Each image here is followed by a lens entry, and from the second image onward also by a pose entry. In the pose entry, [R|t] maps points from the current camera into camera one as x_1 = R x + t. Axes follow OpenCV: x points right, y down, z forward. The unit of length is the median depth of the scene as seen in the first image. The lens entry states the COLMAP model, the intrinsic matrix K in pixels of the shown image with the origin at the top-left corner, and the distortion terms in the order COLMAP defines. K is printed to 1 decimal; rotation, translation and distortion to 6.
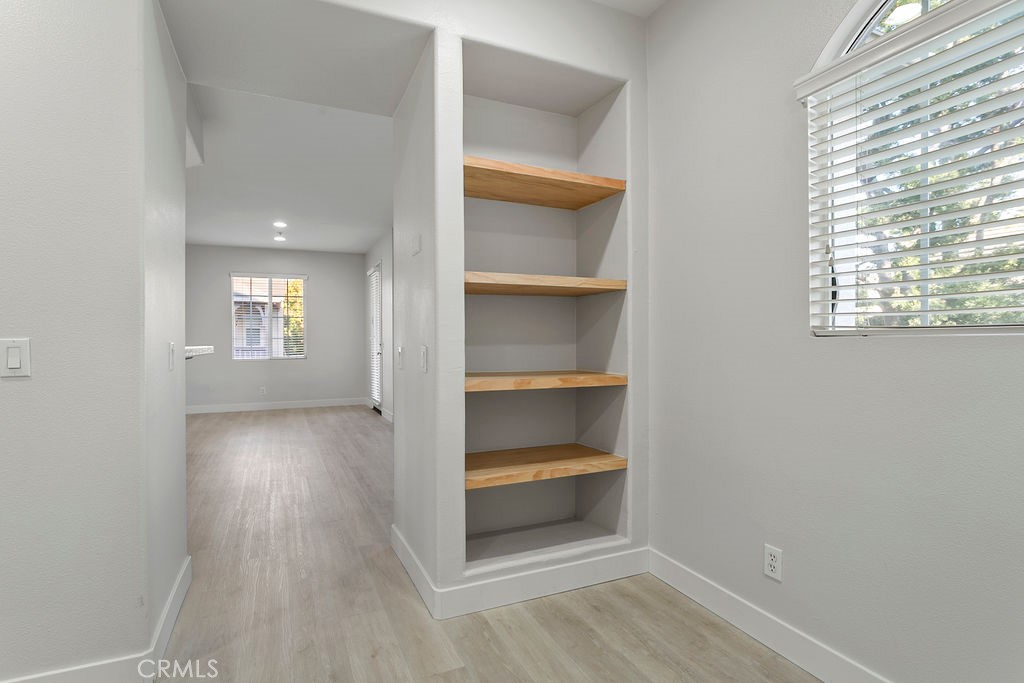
lens RADIAL K [[497.9, 0, 490.7], [0, 497.9, 347.4], [0, 0, 1]] dist [-0.010945, 0.000534]
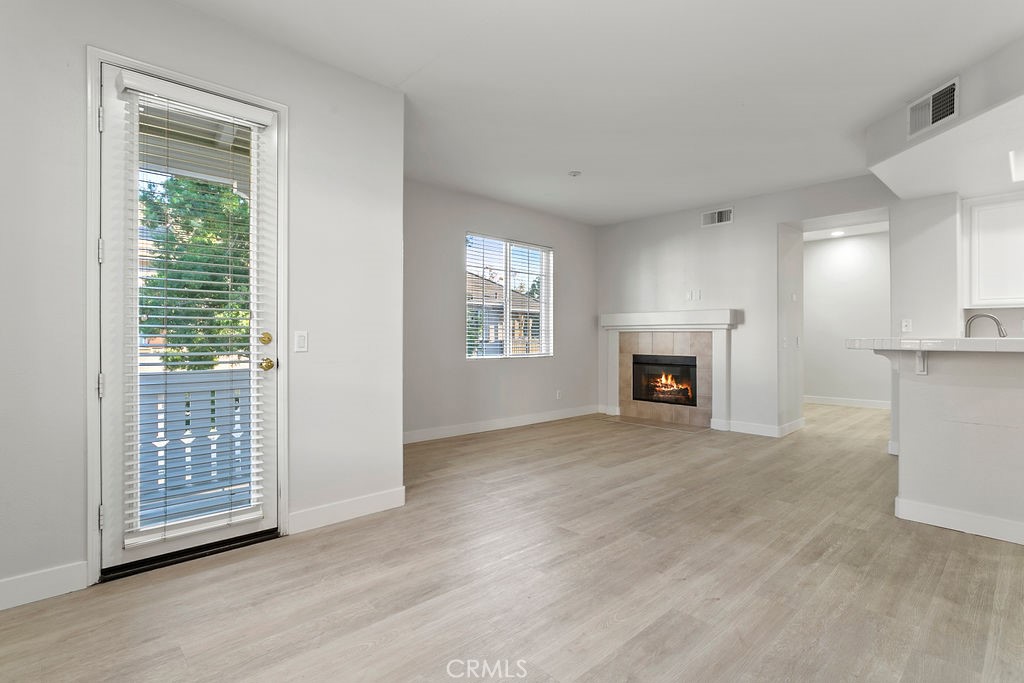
lens RADIAL K [[497.9, 0, 493.7], [0, 497.9, 333.4], [0, 0, 1]] dist [-0.010945, 0.000534]
pose [[-0.323868, 0.004914, 0.946089, -0.610559], [0.009034, 0.999957, -0.002101, -0.008115], [-0.946059, 0.007866, -0.323899, 0.971950]]
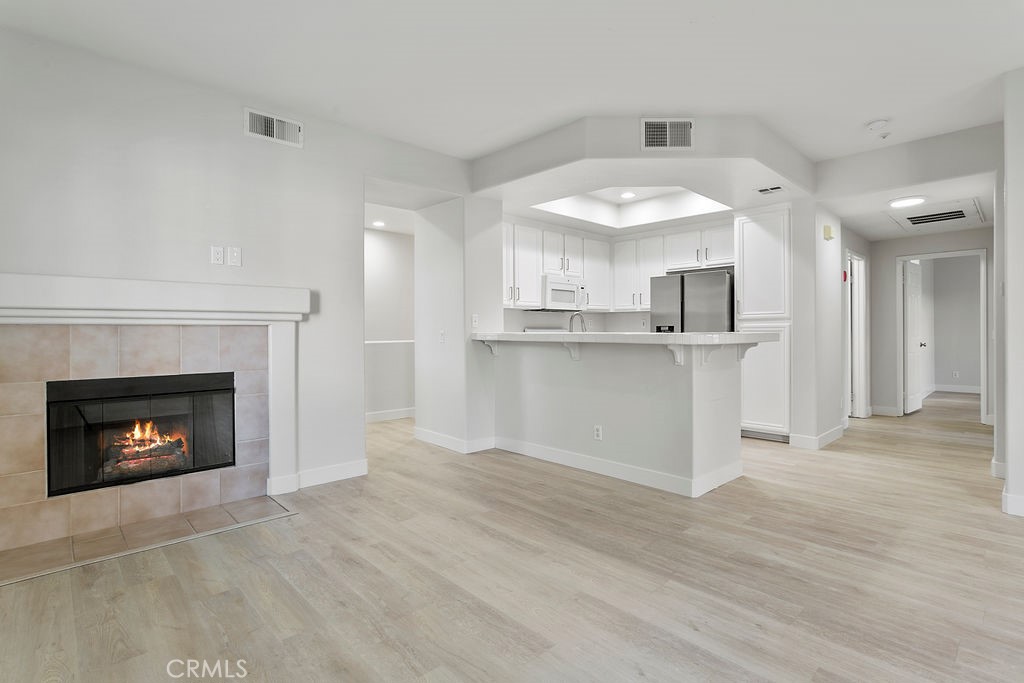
lens RADIAL K [[497.9, 0, 502.8], [0, 497.9, 334.8], [0, 0, 1]] dist [-0.010945, 0.000534]
pose [[-0.940822, 0.011711, -0.338700, -0.030289], [0.005468, 0.999797, 0.019380, -0.008929], [0.338858, 0.016381, -0.940695, 0.883445]]
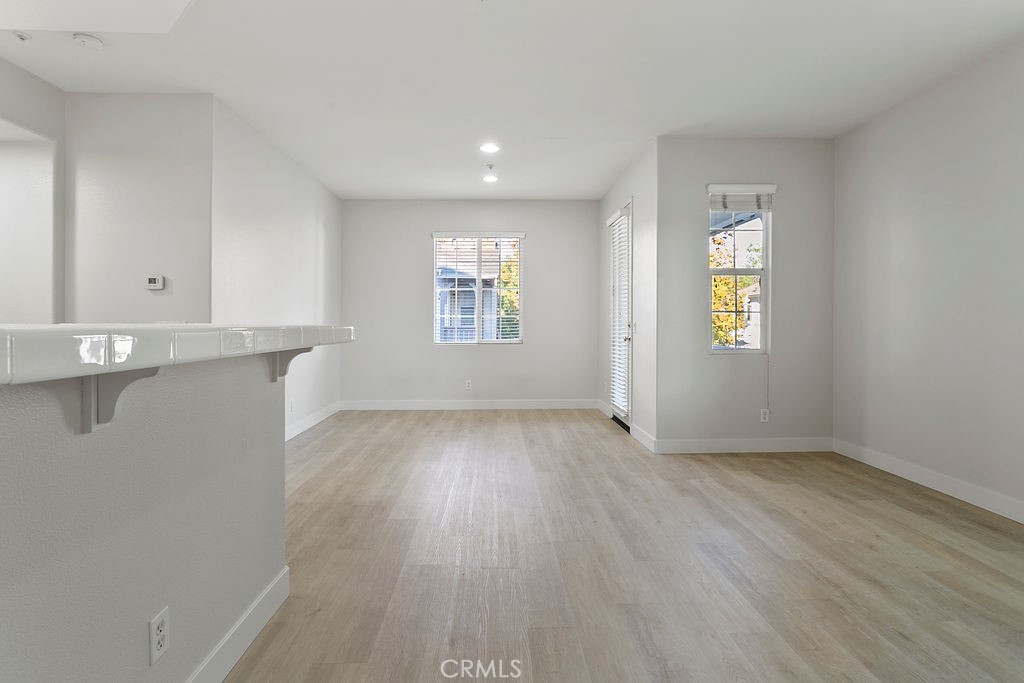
lens RADIAL K [[497.9, 0, 517.0], [0, 497.9, 334.2], [0, 0, 1]] dist [-0.010945, 0.000534]
pose [[0.936612, 0.014583, -0.350064, -0.128578], [-0.011766, 0.999879, 0.010174, 0.000471], [0.350170, -0.005411, 0.936670, 0.326508]]
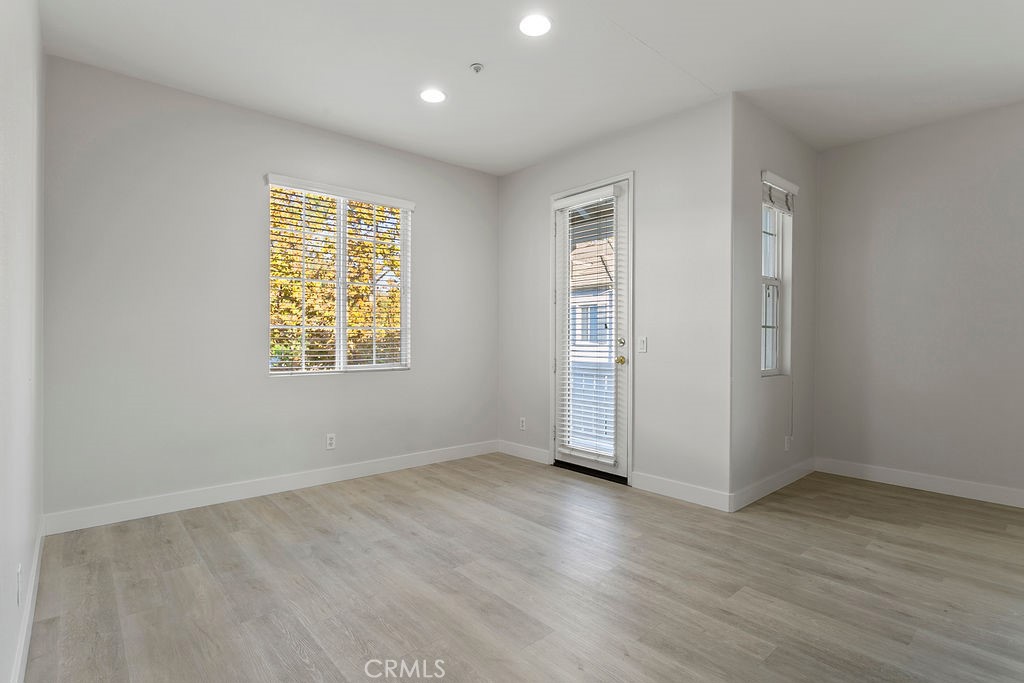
lens RADIAL K [[497.9, 0, 508.7], [0, 497.9, 347.1], [0, 0, 1]] dist [-0.010945, 0.000534]
pose [[0.953393, 0.001920, 0.301725, -0.484753], [-0.001868, 0.999998, -0.000462, -0.001237], [-0.301725, -0.000123, 0.953395, 0.563166]]
